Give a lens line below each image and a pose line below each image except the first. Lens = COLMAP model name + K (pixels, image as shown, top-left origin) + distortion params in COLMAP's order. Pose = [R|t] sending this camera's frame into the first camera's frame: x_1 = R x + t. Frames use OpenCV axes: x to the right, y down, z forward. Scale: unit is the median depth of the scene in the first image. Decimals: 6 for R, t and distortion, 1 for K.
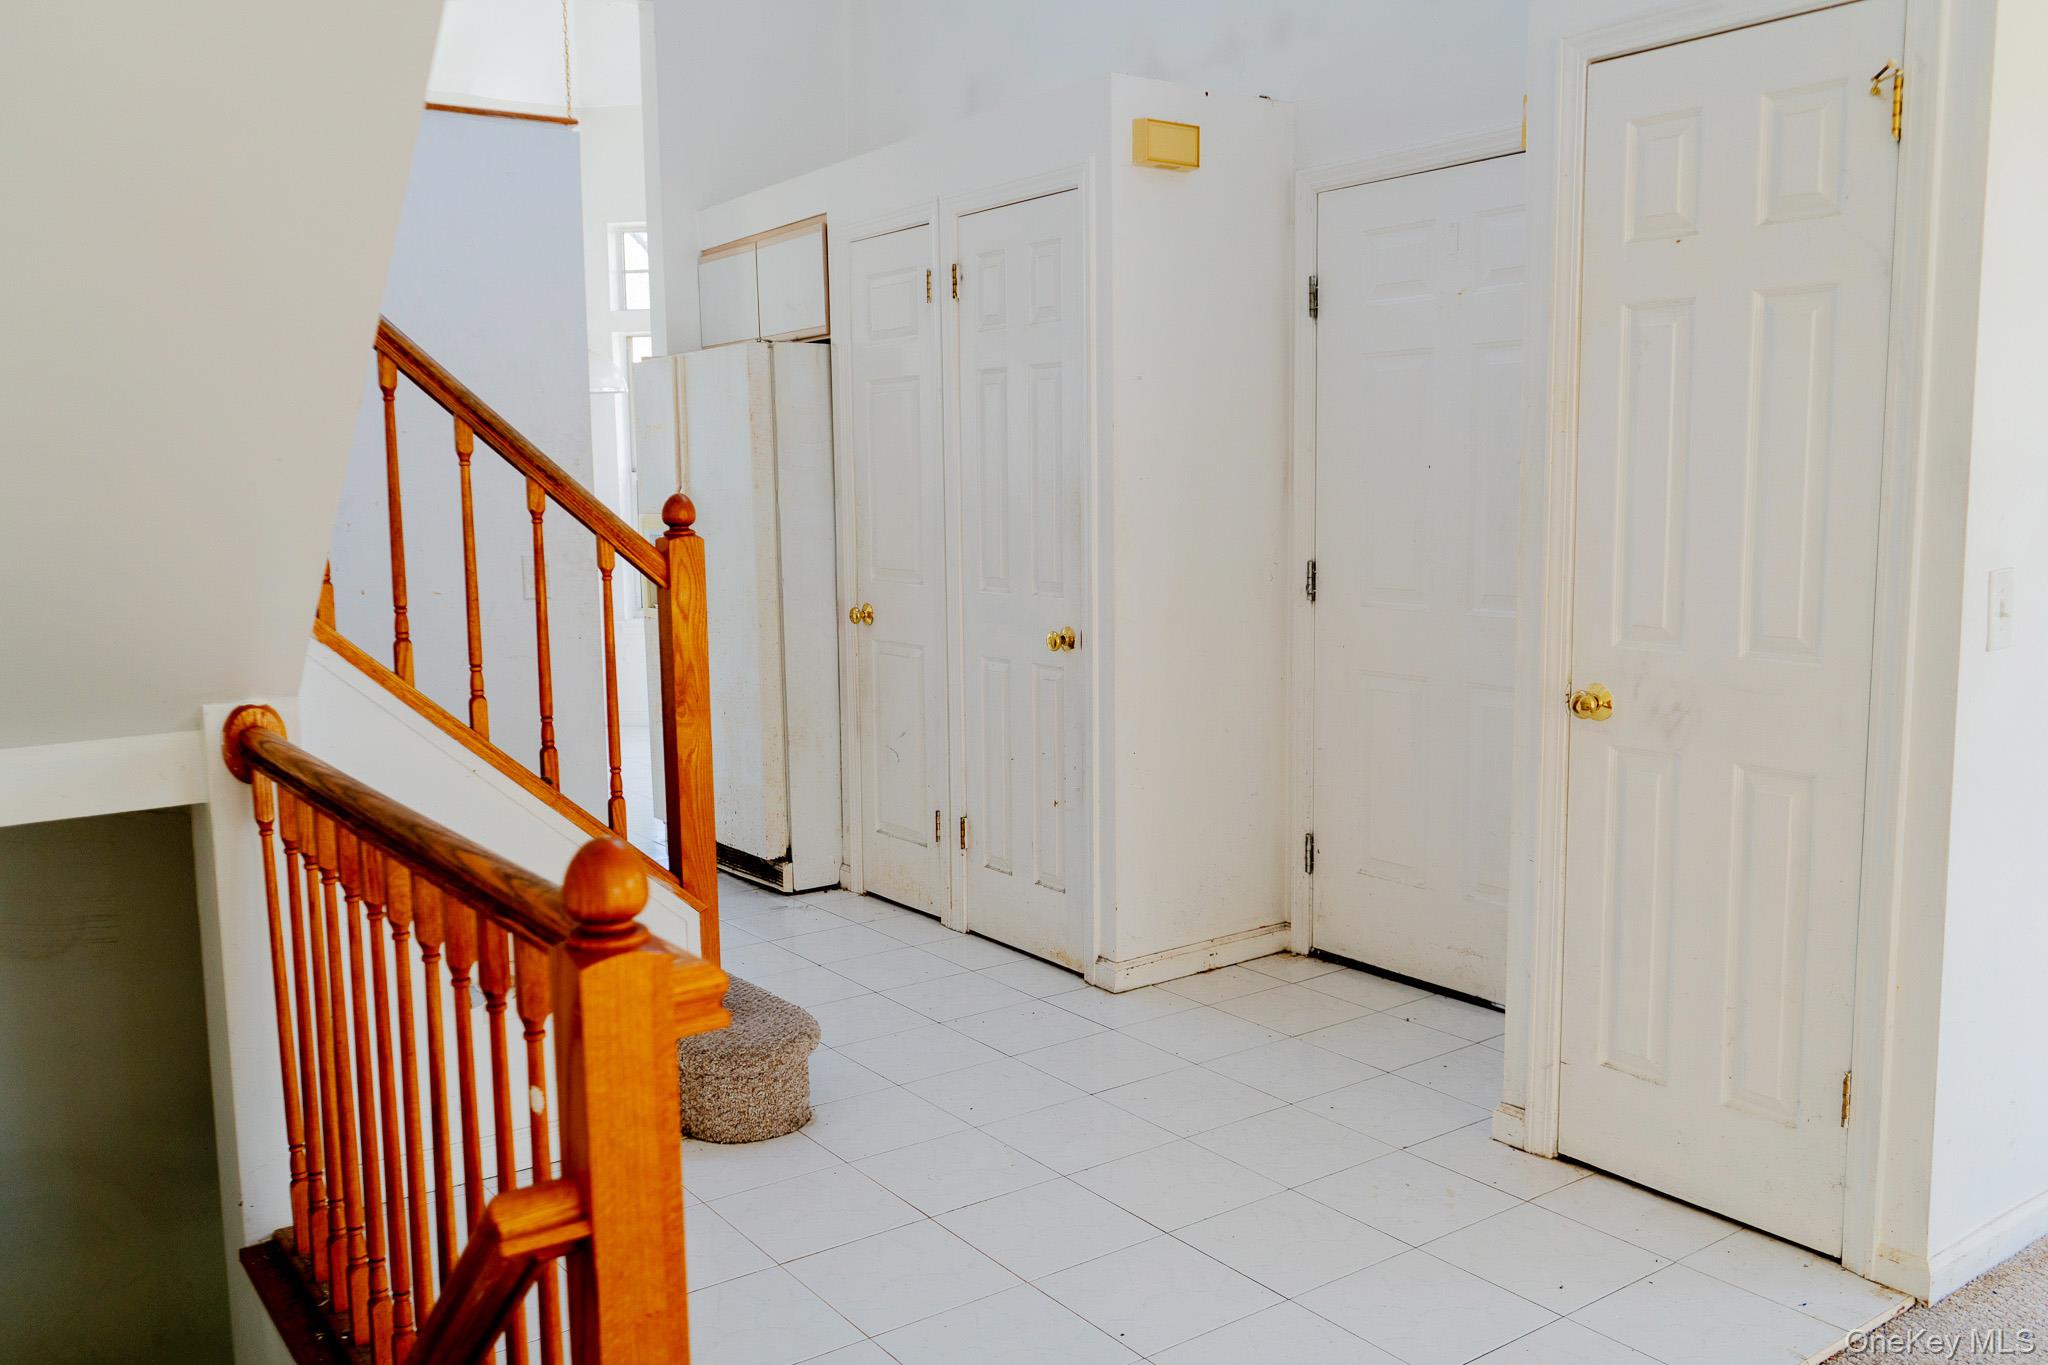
lens RADIAL K [[1648.4, 0, 1024.0], [0, 1648.4, 682.5], [0, 0, 1]] dist [-0.011046, 0.000868]
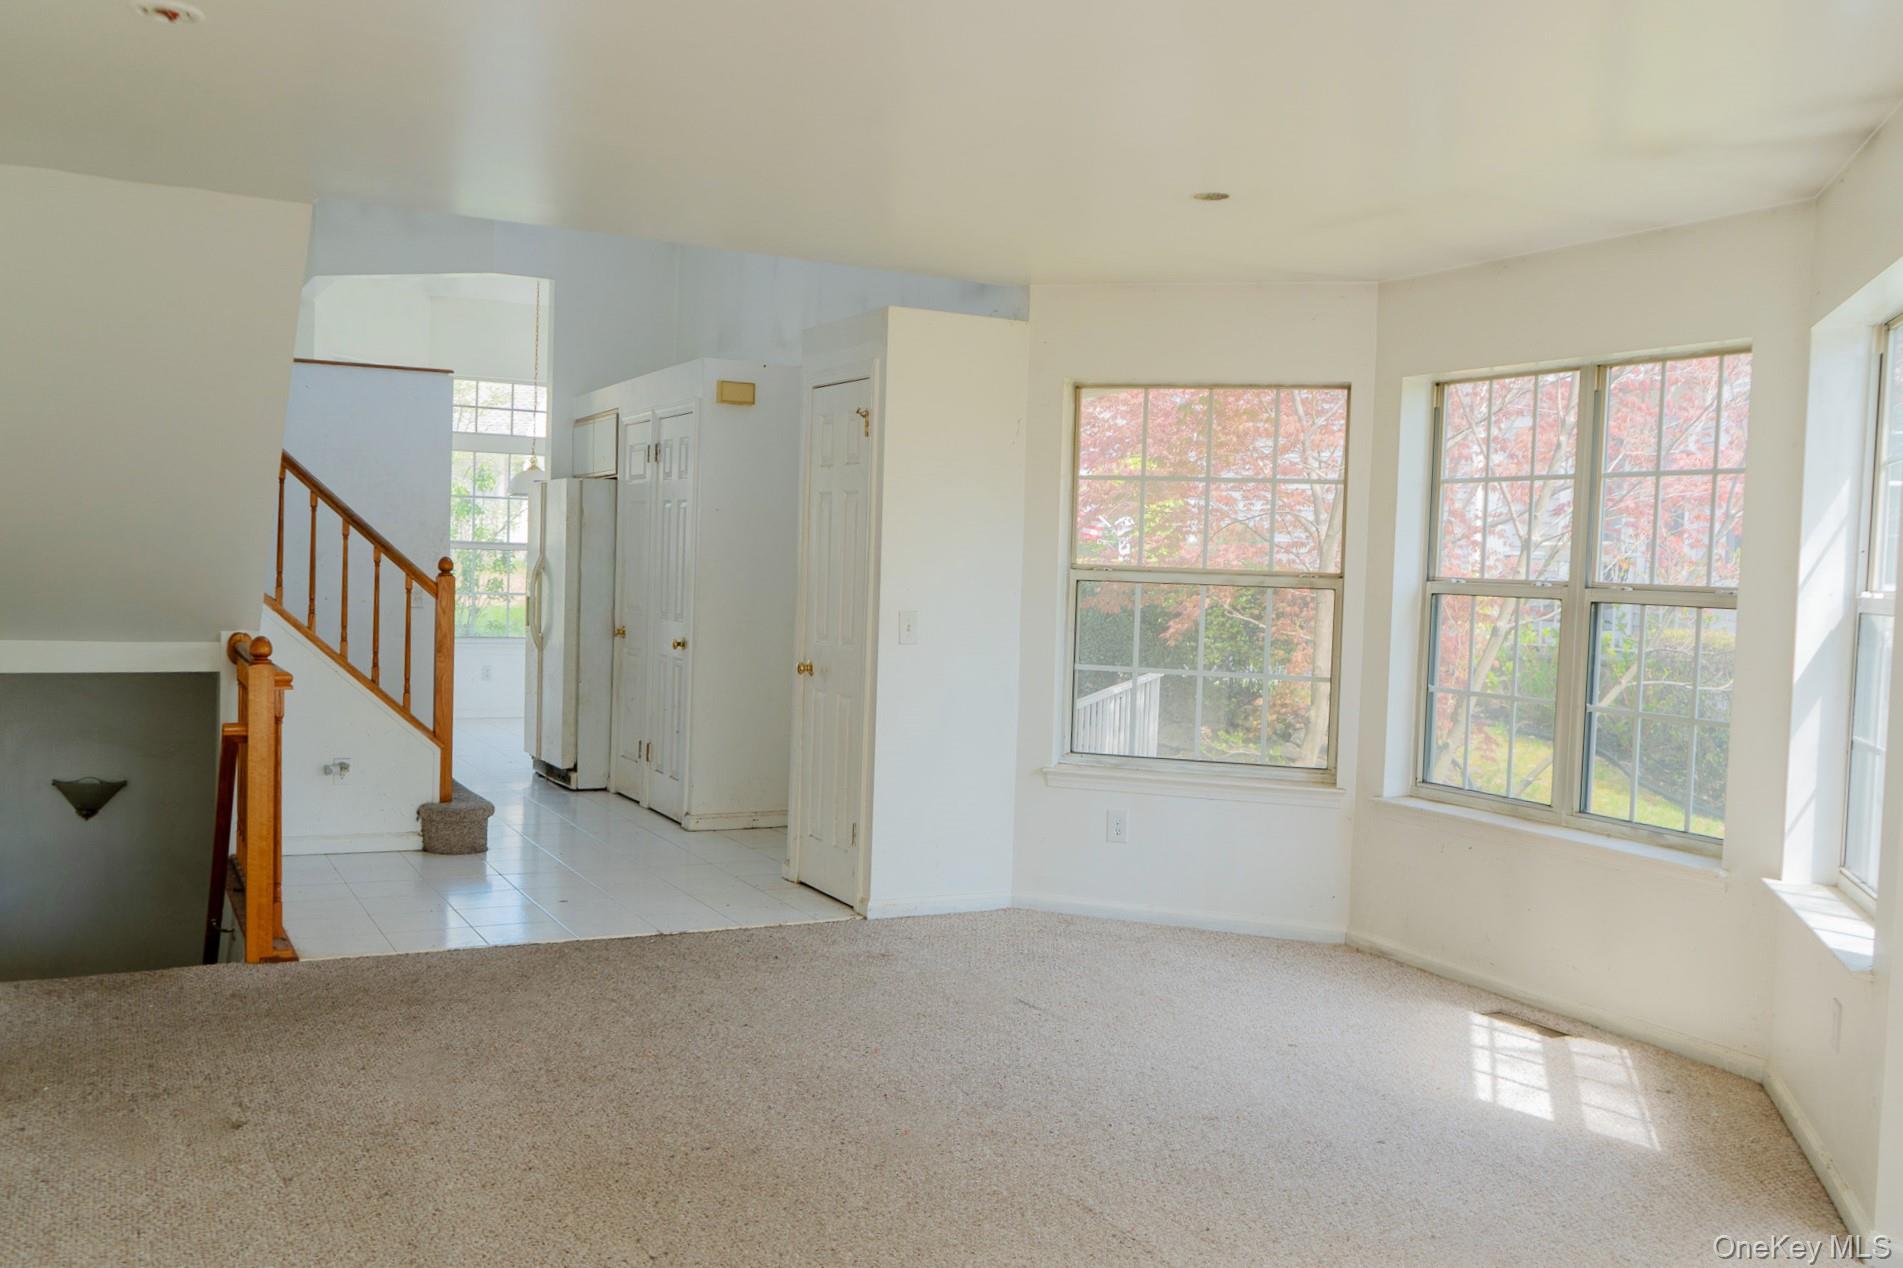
lens RADIAL K [[1614.9, 0, 951.5], [0, 1614.9, 634.0], [0, 0, 1]] dist [-0.016972, 0.012531]
pose [[0.989514, 0.053802, -0.134043, 0.733828], [-0.064516, 0.994949, -0.076906, 0.107828], [0.129228, 0.084748, 0.987987, -1.006312]]
